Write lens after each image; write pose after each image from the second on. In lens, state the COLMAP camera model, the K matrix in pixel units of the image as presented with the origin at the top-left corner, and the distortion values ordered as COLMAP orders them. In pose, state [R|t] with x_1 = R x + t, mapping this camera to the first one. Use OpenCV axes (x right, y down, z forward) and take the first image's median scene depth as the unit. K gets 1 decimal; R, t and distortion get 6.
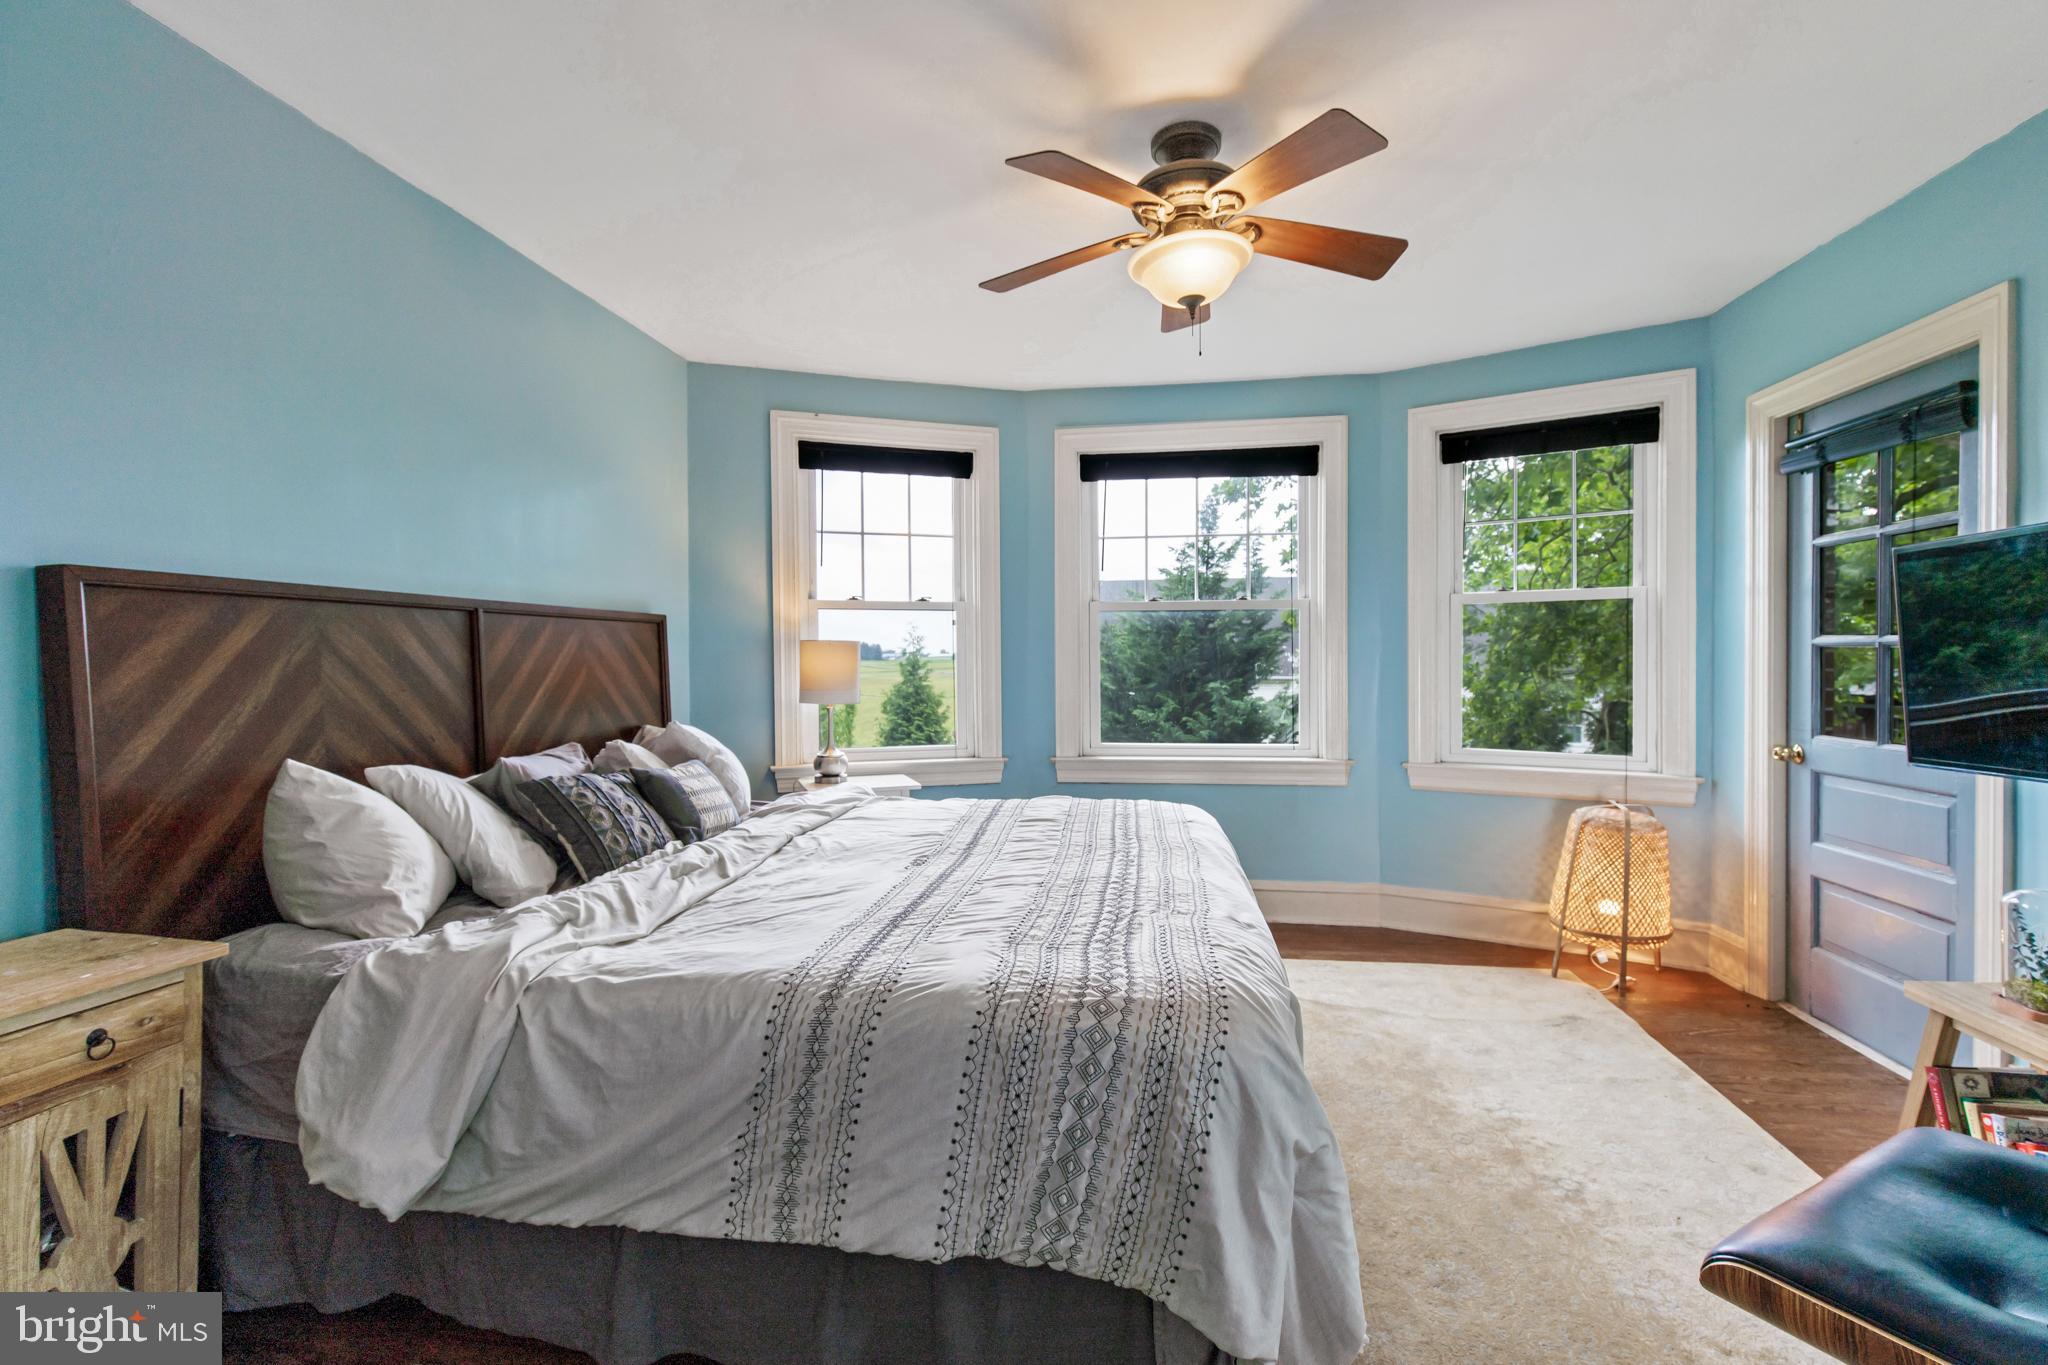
lens RADIAL K [[936.1, 0, 1096.5], [0, 936.1, 657.8], [0, 0, 1]] dist [0.005150, -0.001912]
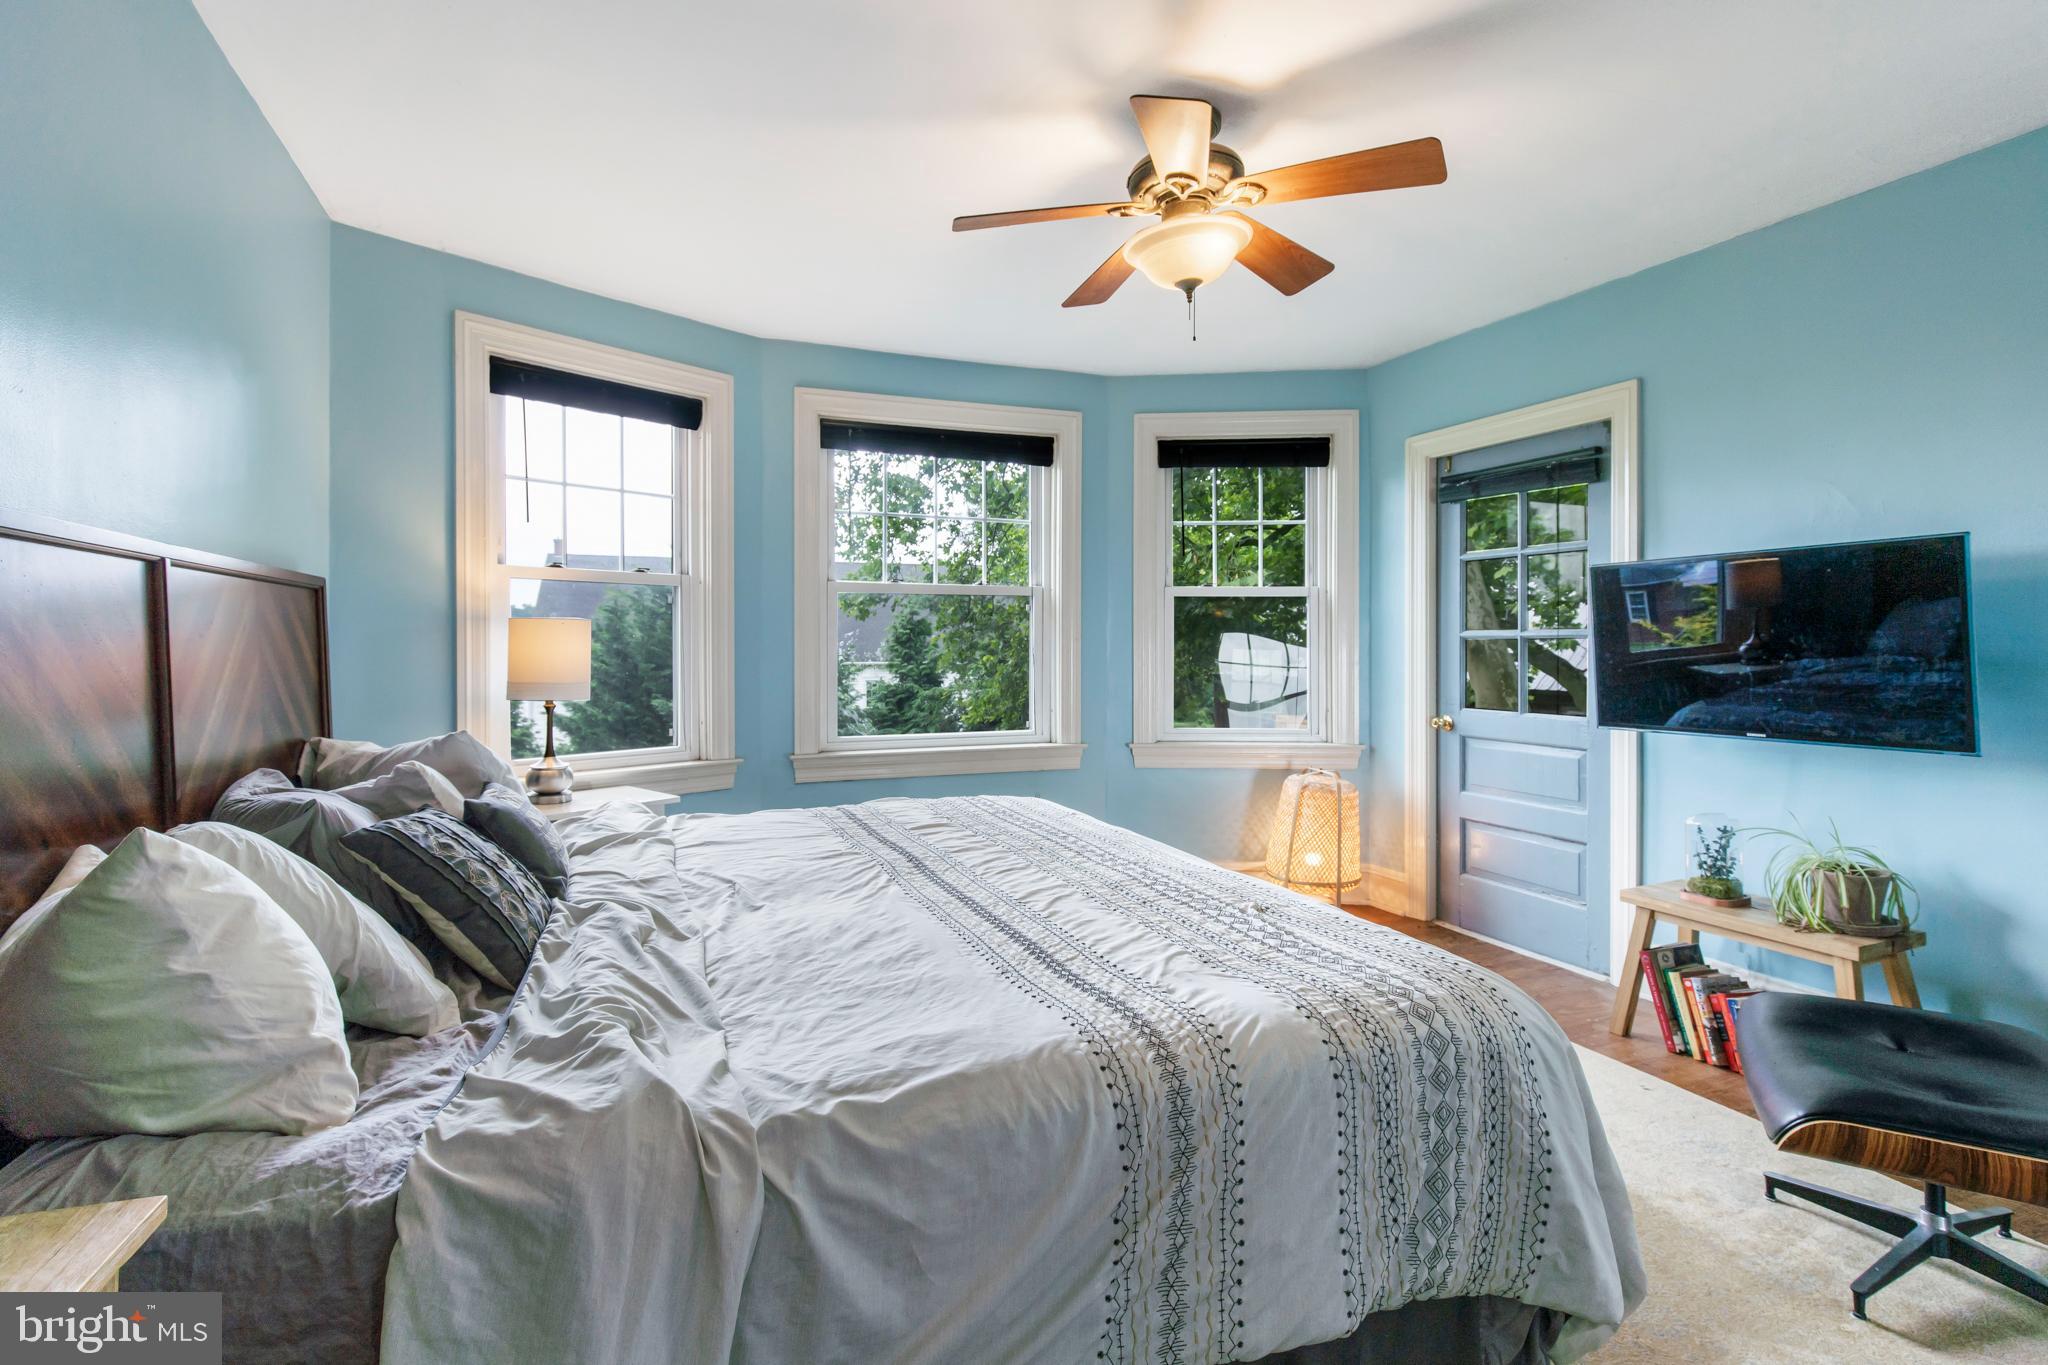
lens RADIAL K [[936.1, 0, 1019.7], [0, 936.1, 630.6], [0, 0, 1]] dist [0.005150, -0.001912]
pose [[0.879366, 0.012954, 0.475971, -0.561969], [-0.006589, 0.999865, -0.015039, 0.000185], [-0.476101, 0.010088, 0.879333, 0.238002]]
